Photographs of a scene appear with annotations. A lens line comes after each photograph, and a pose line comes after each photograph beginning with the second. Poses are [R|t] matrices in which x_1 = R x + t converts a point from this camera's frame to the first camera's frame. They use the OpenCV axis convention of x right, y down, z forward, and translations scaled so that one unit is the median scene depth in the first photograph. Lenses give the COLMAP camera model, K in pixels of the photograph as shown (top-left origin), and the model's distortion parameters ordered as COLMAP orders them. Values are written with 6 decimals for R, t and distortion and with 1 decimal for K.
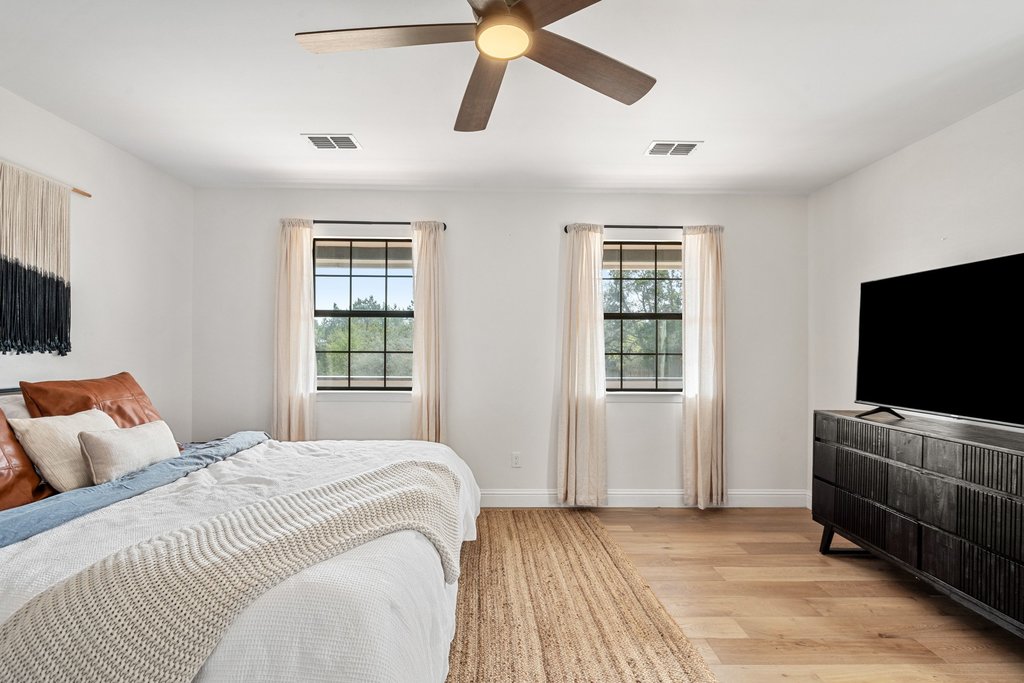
lens RADIAL K [[465.9, 0, 509.2], [0, 465.9, 343.1], [0, 0, 1]] dist [-0.000923, -0.000050]
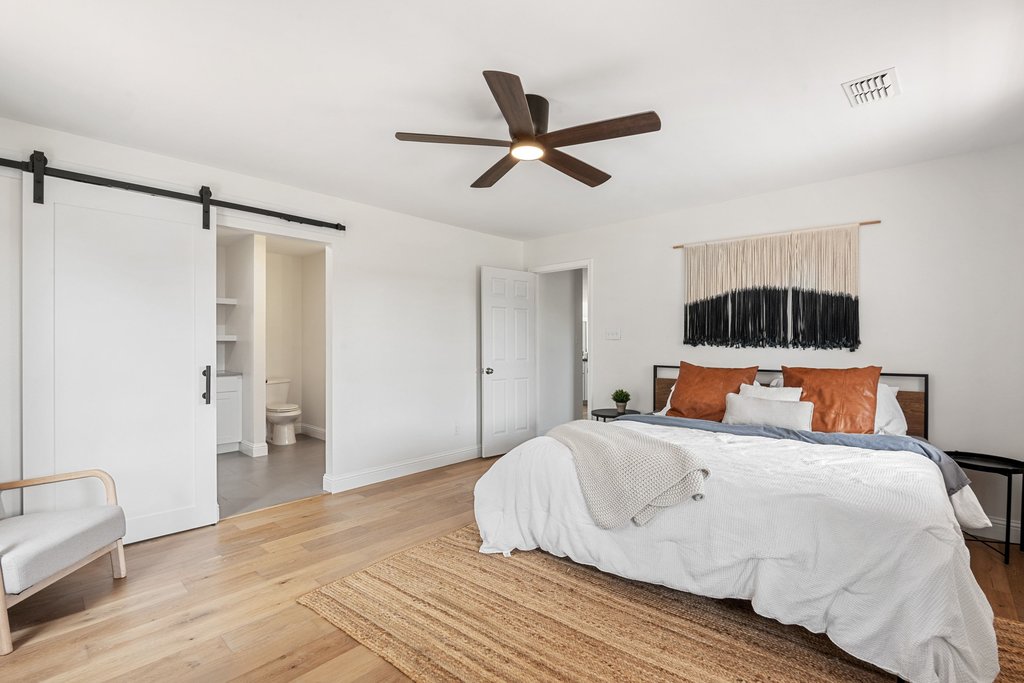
lens RADIAL K [[465.9, 0, 511.1], [0, 465.9, 345.4], [0, 0, 1]] dist [-0.000923, -0.000050]
pose [[-0.688985, -0.008040, -0.724731, 0.750835], [-0.004138, 0.999966, -0.007160, 0.024927], [0.724764, -0.001935, -0.688994, 1.307888]]
